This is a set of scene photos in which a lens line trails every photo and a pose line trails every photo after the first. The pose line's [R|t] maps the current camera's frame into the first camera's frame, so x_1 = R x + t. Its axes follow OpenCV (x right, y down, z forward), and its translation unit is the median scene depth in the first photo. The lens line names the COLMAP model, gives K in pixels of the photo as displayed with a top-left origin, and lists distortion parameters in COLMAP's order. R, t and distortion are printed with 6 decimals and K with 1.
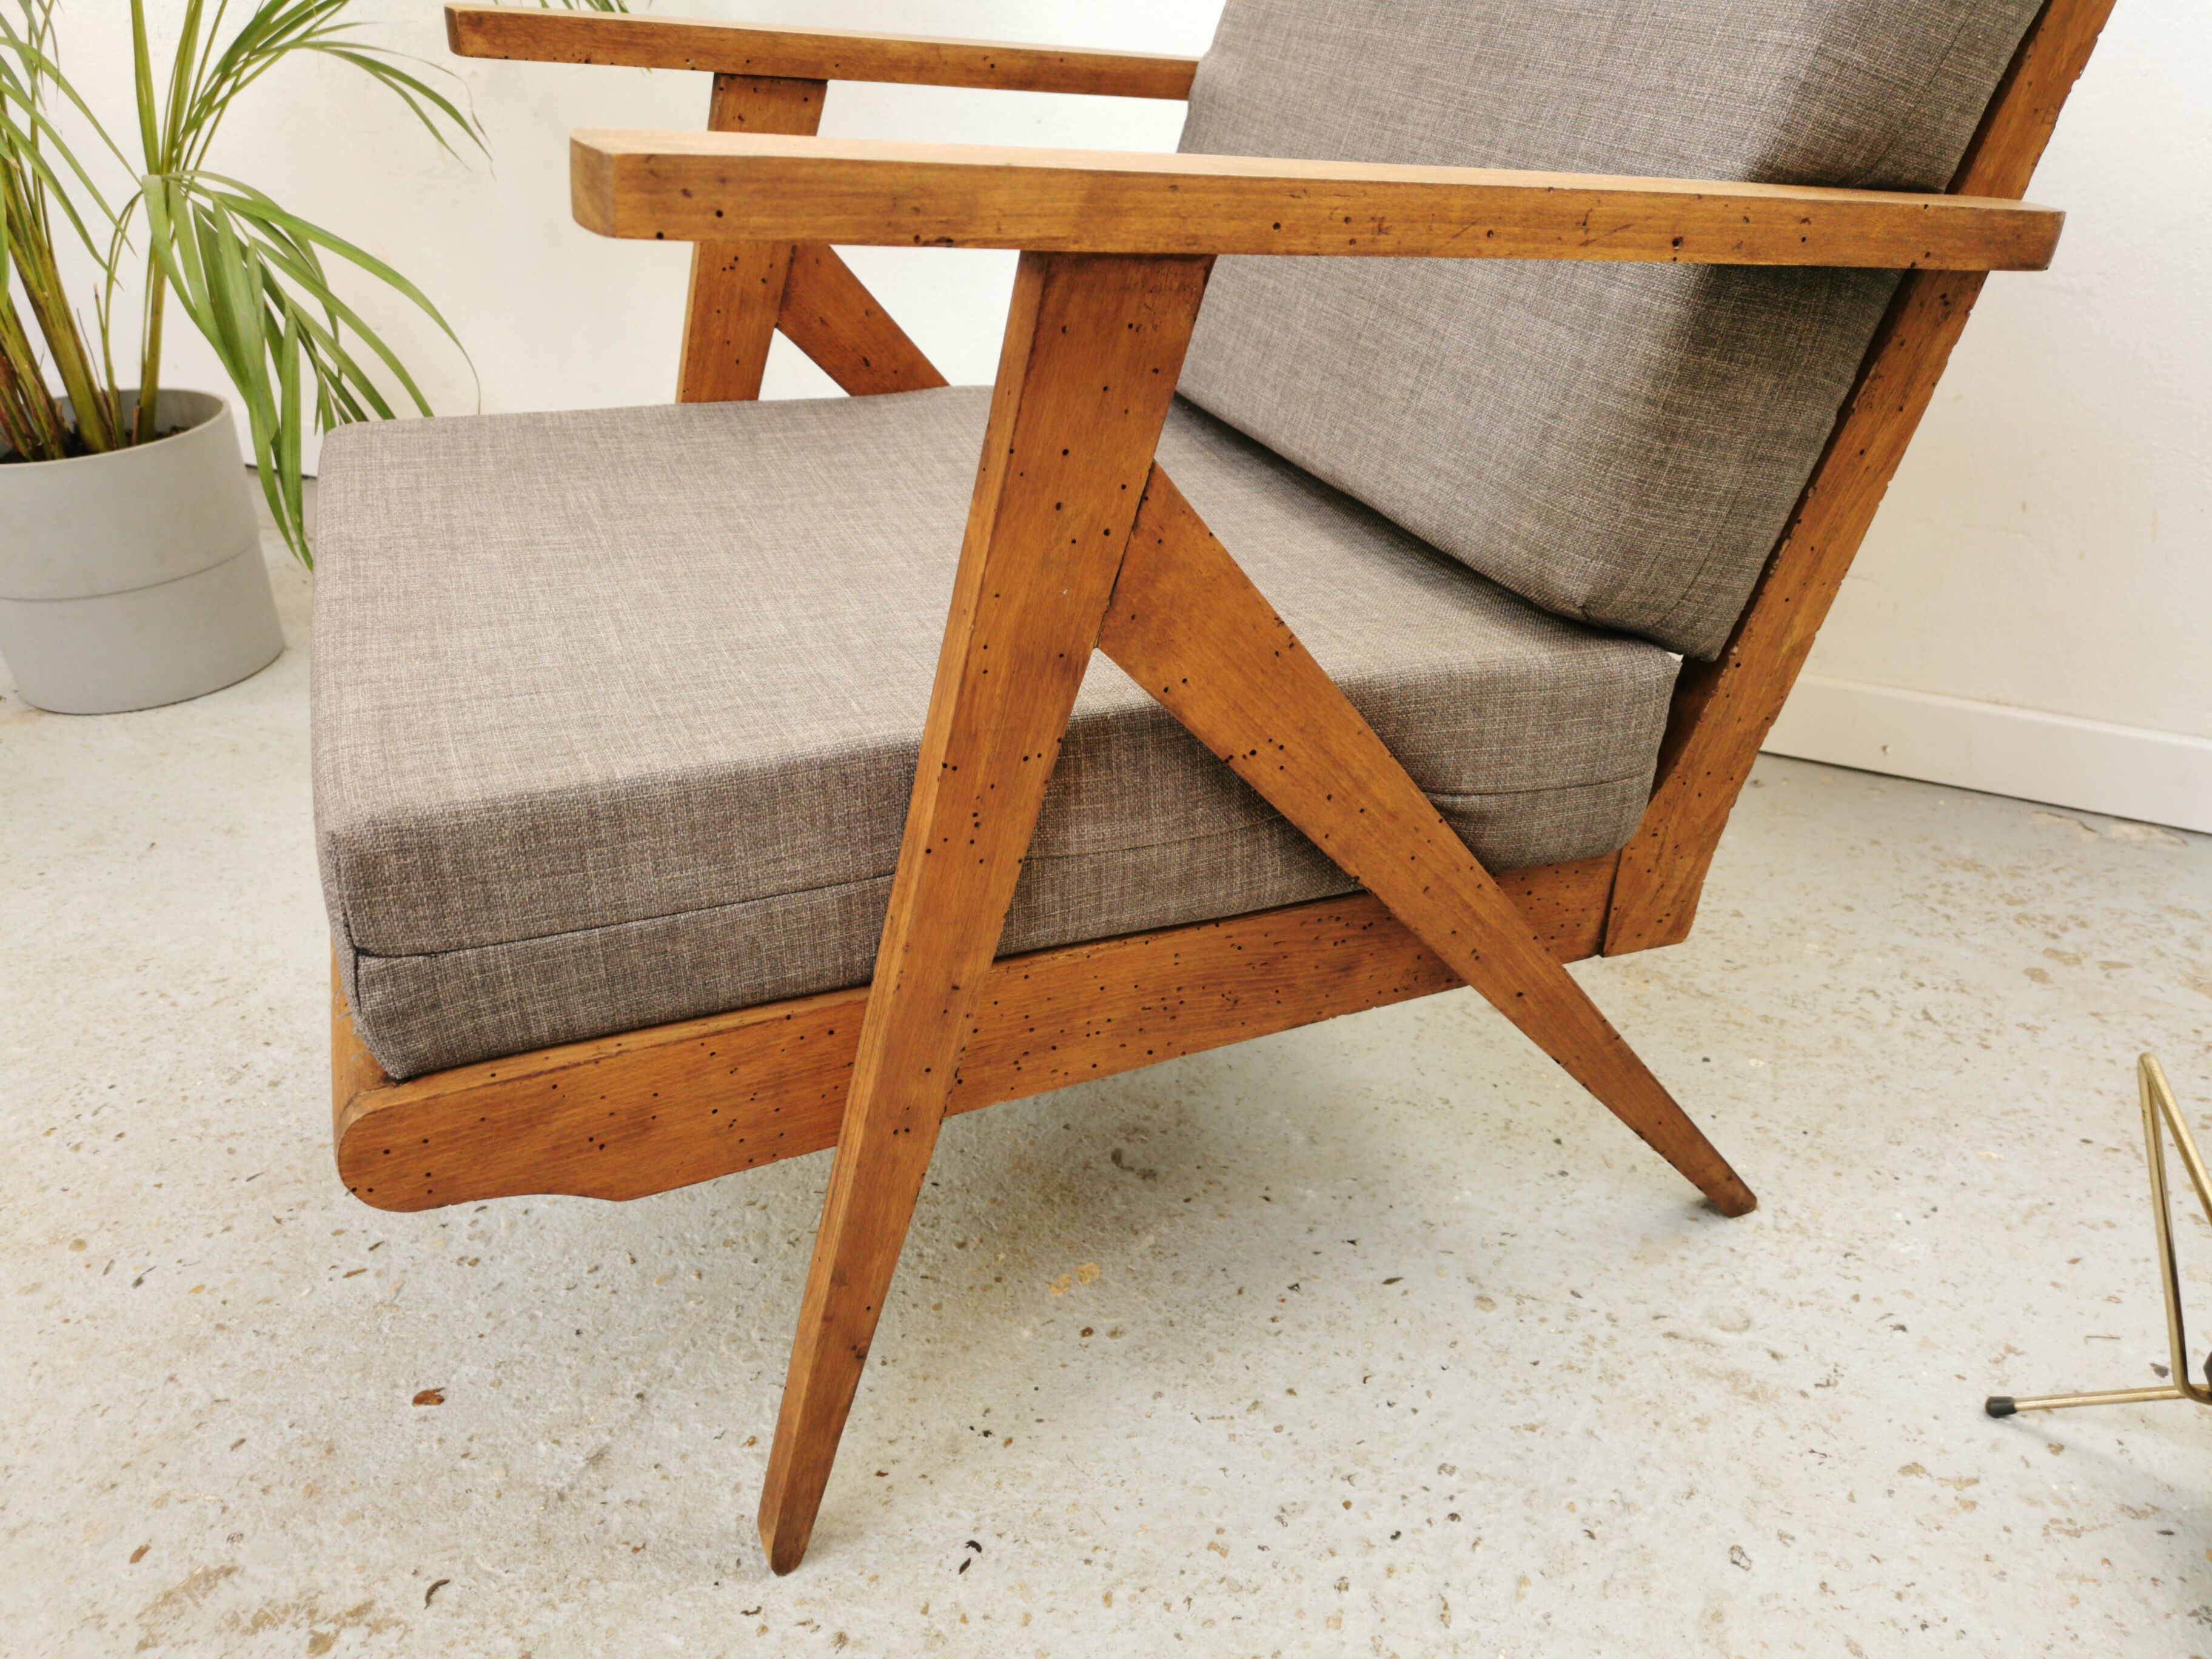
lens RADIAL K [[1727.3, 0, 1098.9], [0, 1727.3, 829.1], [0, 0, 1]] dist [0.049763, -0.052732]
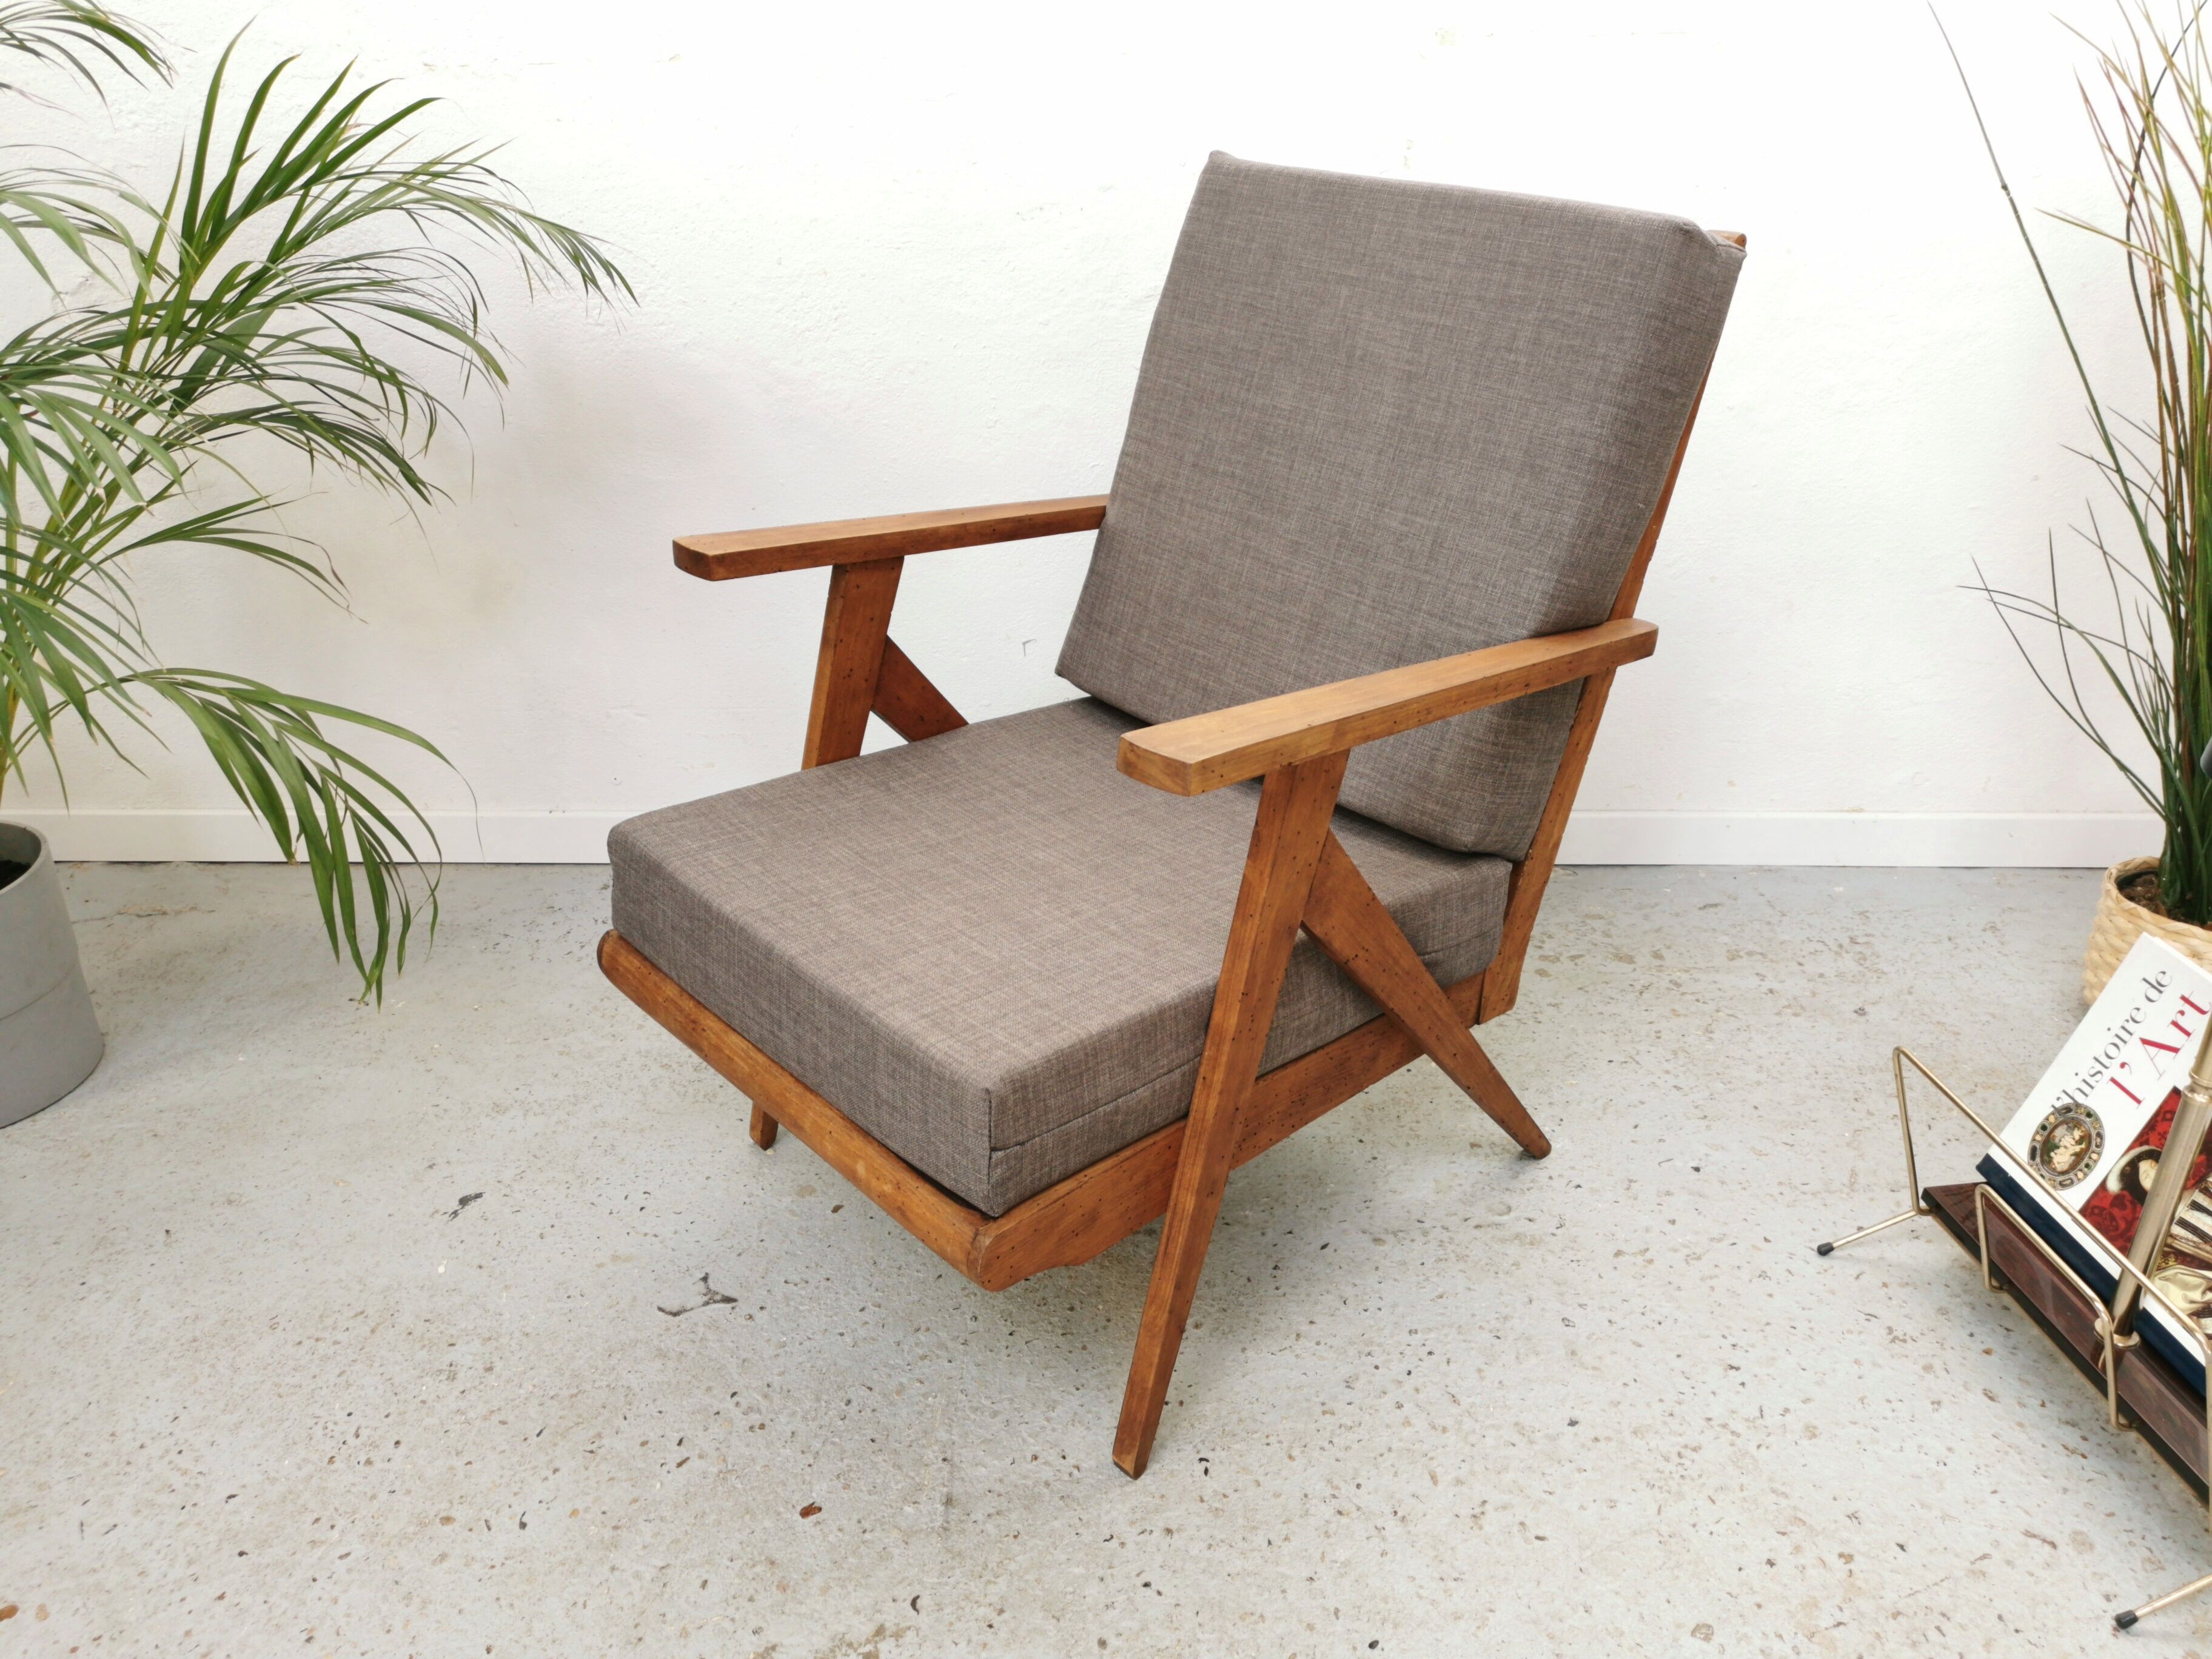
lens RADIAL K [[1727.3, 0, 1101.4], [0, 1727.3, 824.6], [0, 0, 1]] dist [0.049763, -0.052732]
pose [[0.893696, -0.193469, 0.404818, -0.645037], [0.215813, 0.976386, -0.009809, -0.172122], [-0.393360, 0.096131, 0.914345, -0.496216]]
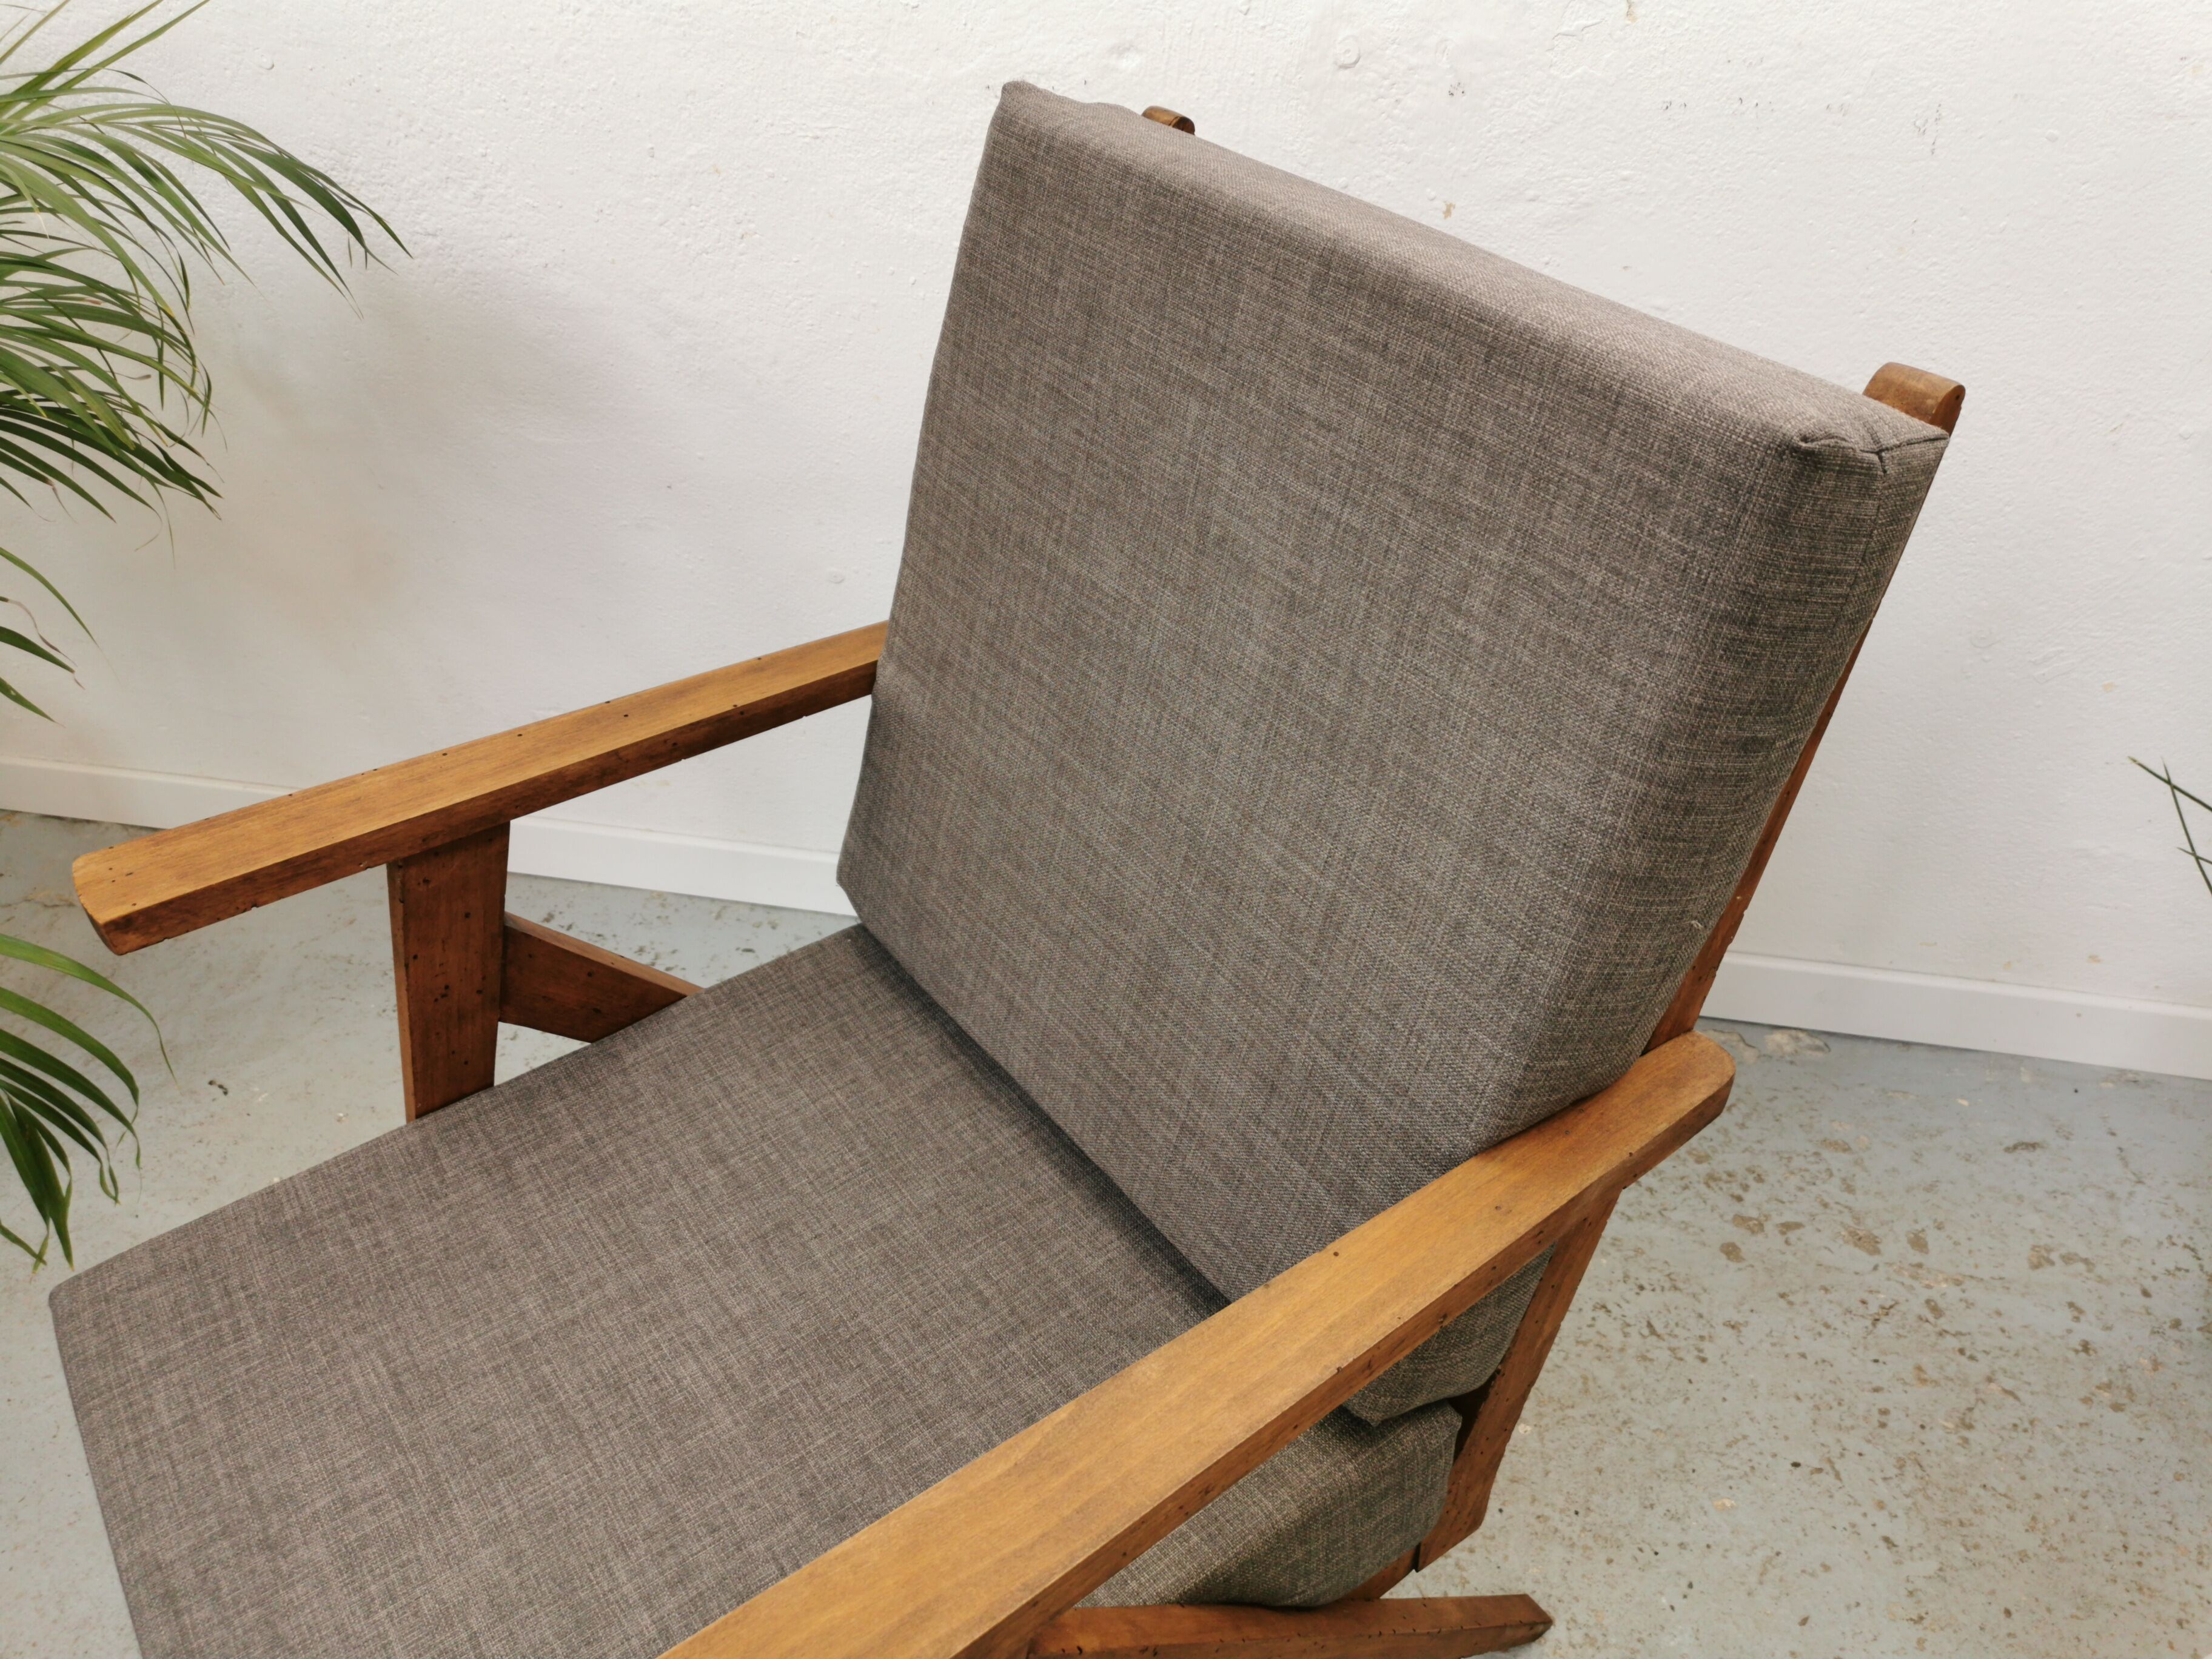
lens RADIAL K [[1727.3, 0, 1101.6], [0, 1727.3, 818.4], [0, 0, 1]] dist [0.049763, -0.052732]
pose [[0.965592, -0.201270, 0.164690, 0.002792], [0.171041, 0.968529, 0.180823, -0.617369], [-0.195902, -0.146432, 0.969629, 0.005816]]
